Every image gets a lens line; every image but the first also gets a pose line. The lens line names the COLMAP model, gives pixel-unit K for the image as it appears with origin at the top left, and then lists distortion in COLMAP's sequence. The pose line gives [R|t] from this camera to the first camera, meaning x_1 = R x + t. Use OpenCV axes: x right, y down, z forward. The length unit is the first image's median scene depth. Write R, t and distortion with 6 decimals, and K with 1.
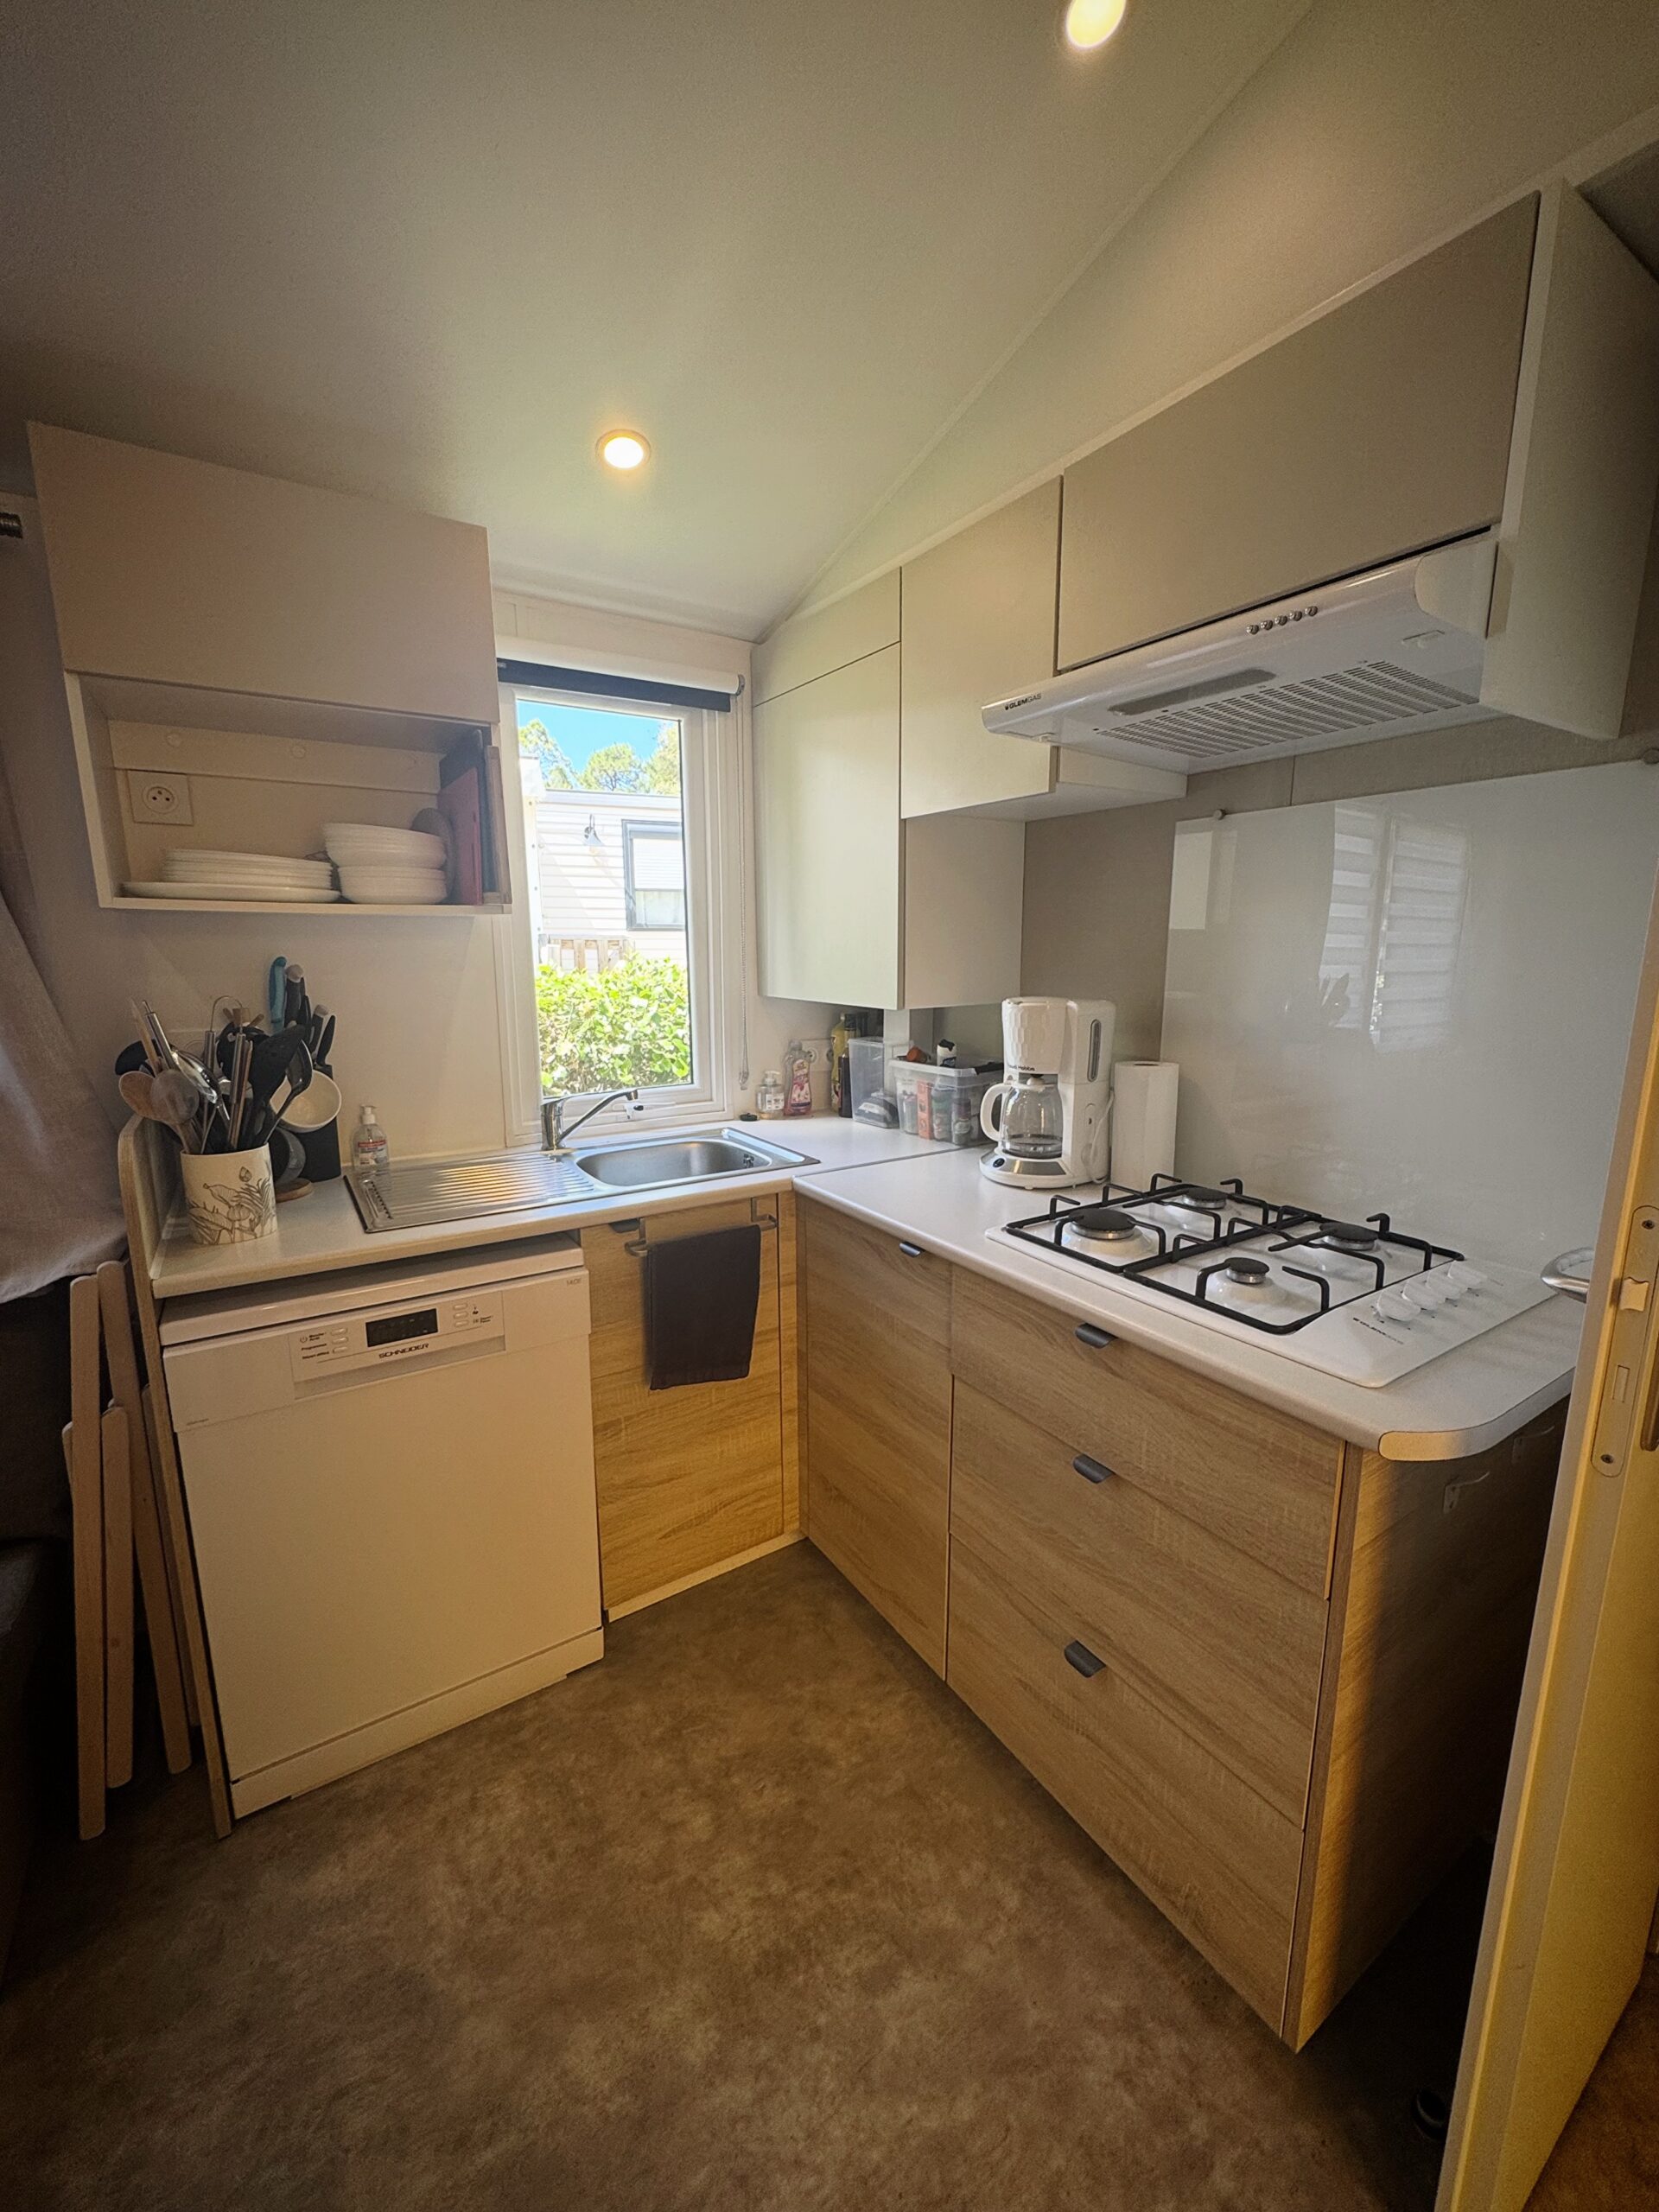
lens RADIAL K [[886.9, 0, 830.2], [0, 886.9, 1113.6], [0, 0, 1]] dist [-0.001169, 0.000279]
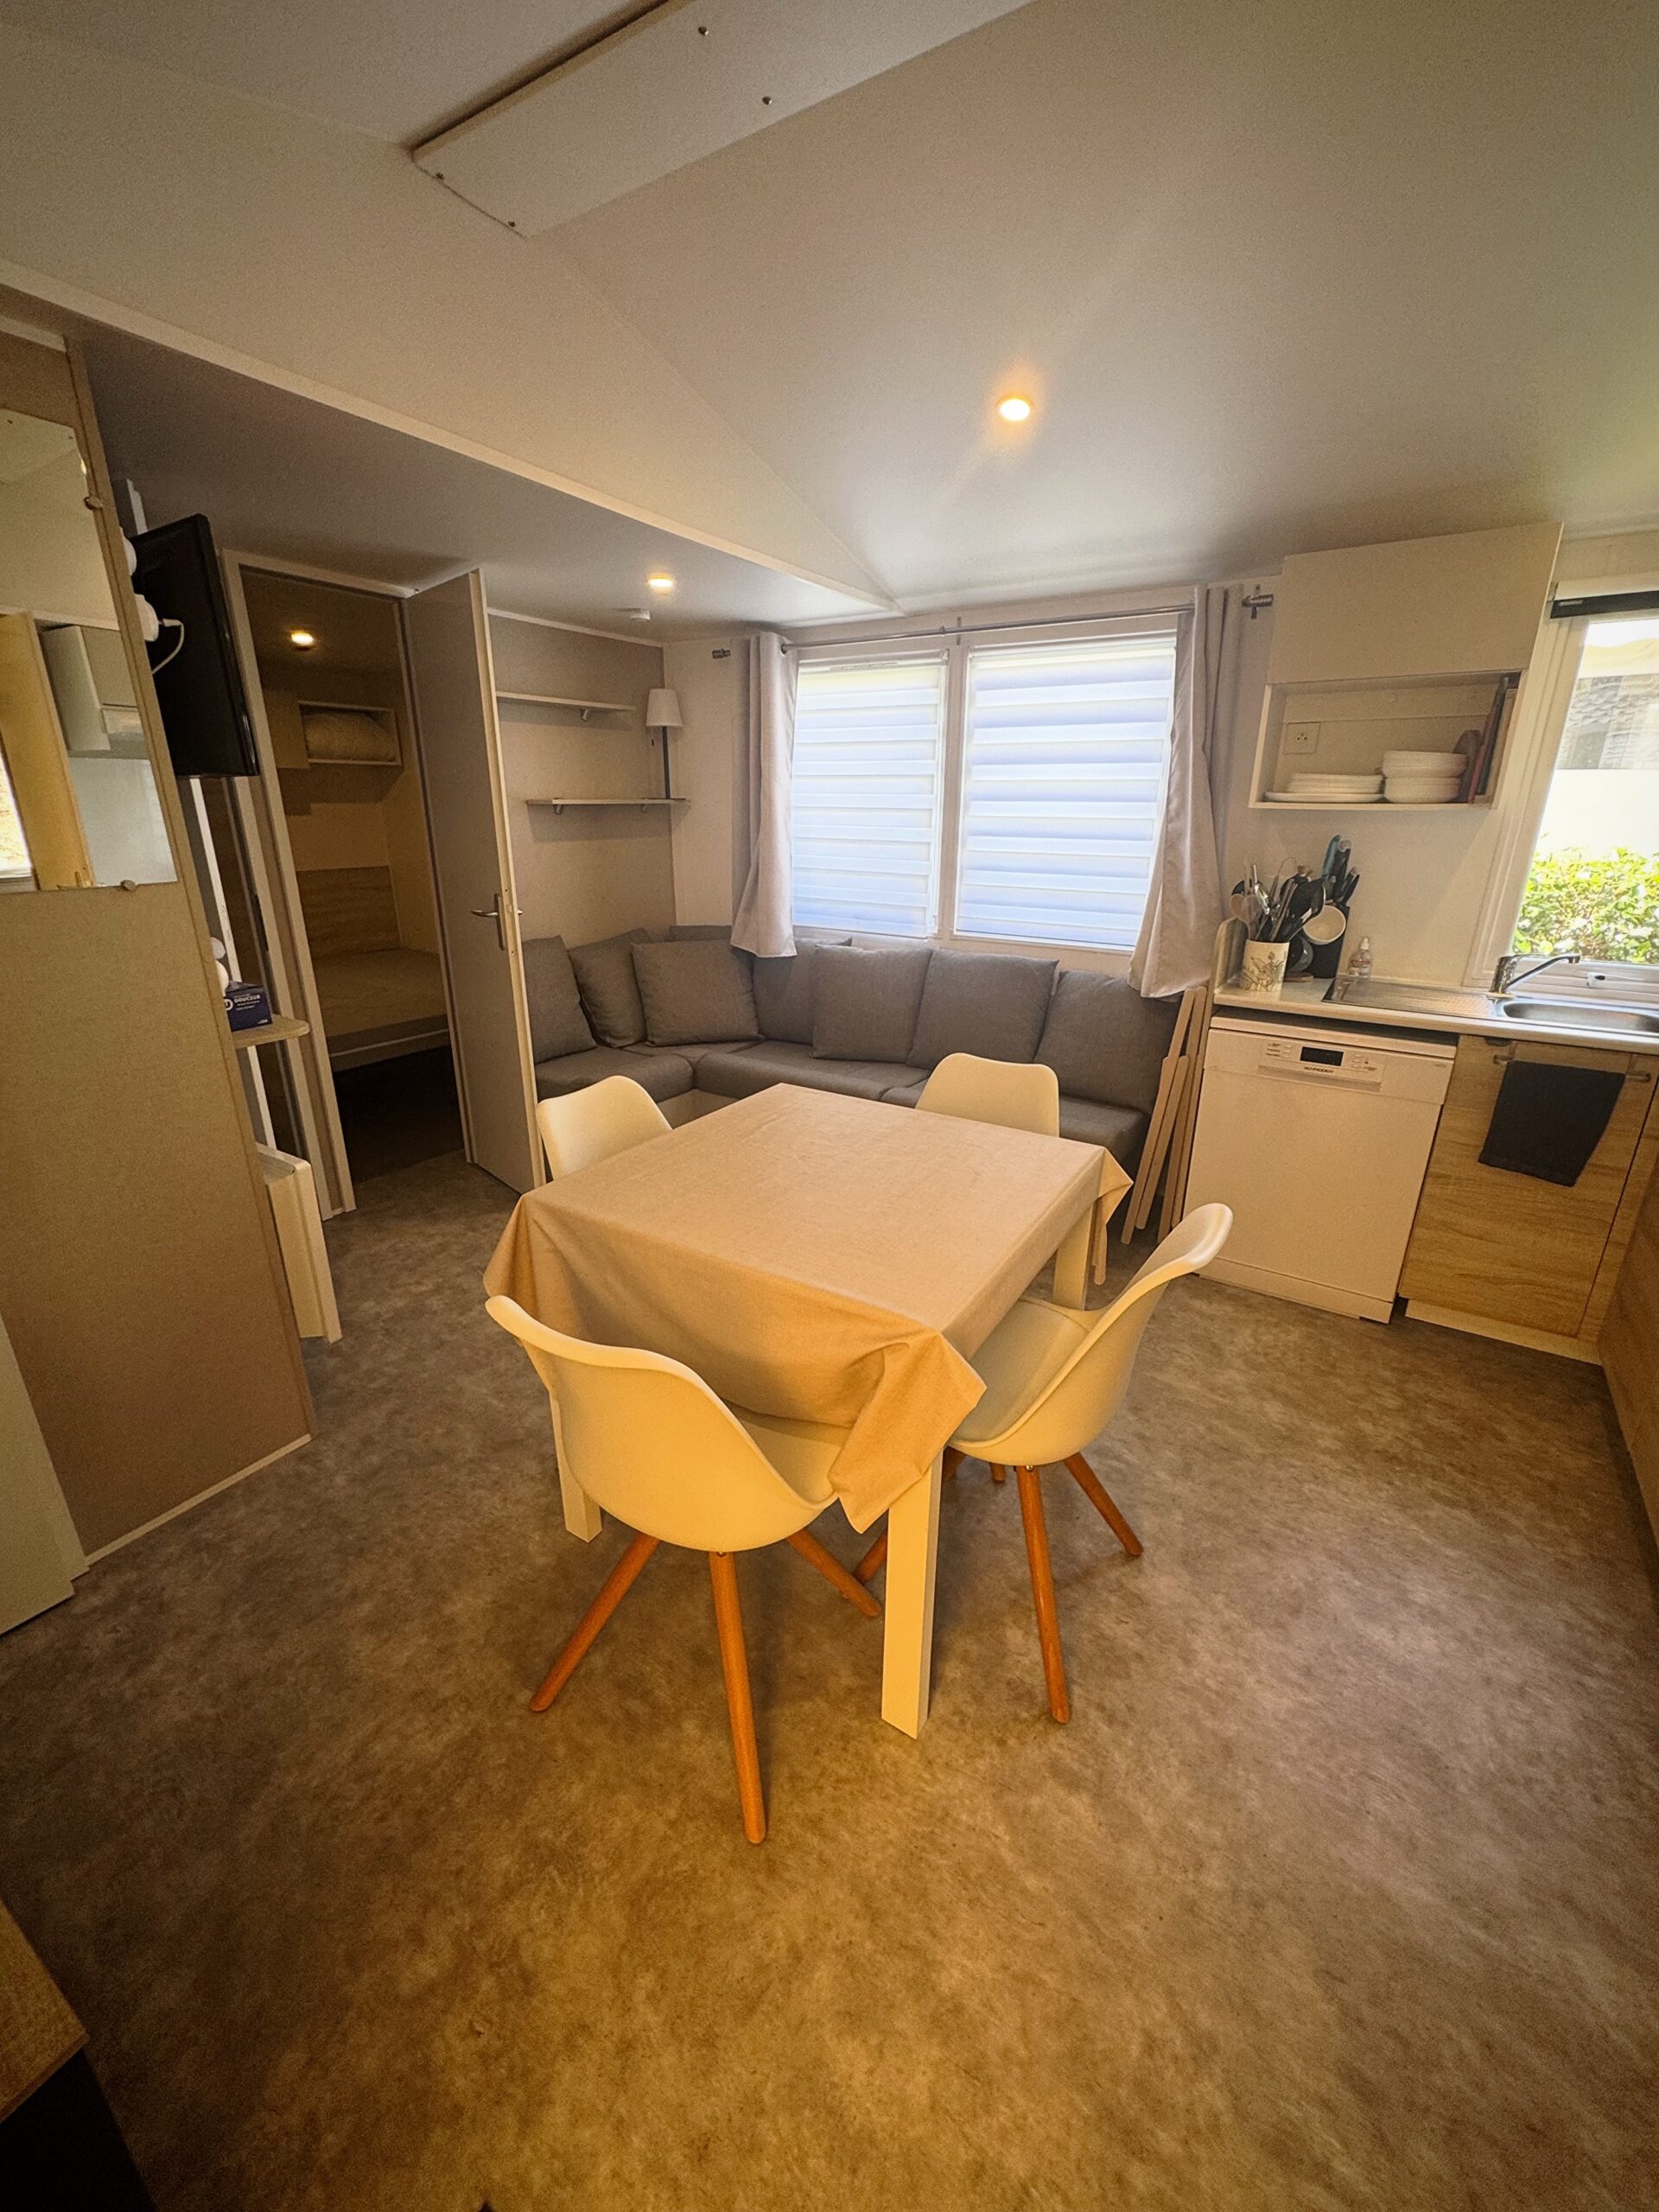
lens RADIAL K [[880.2, 0, 842.6], [0, 880.2, 1102.5], [0, 0, 1]] dist [-0.001654, -0.000152]
pose [[0.423035, 0.294077, -0.857065, 0.543664], [-0.177801, 0.954421, 0.239723, 0.068503], [0.888498, 0.050976, 0.456040, -0.539529]]
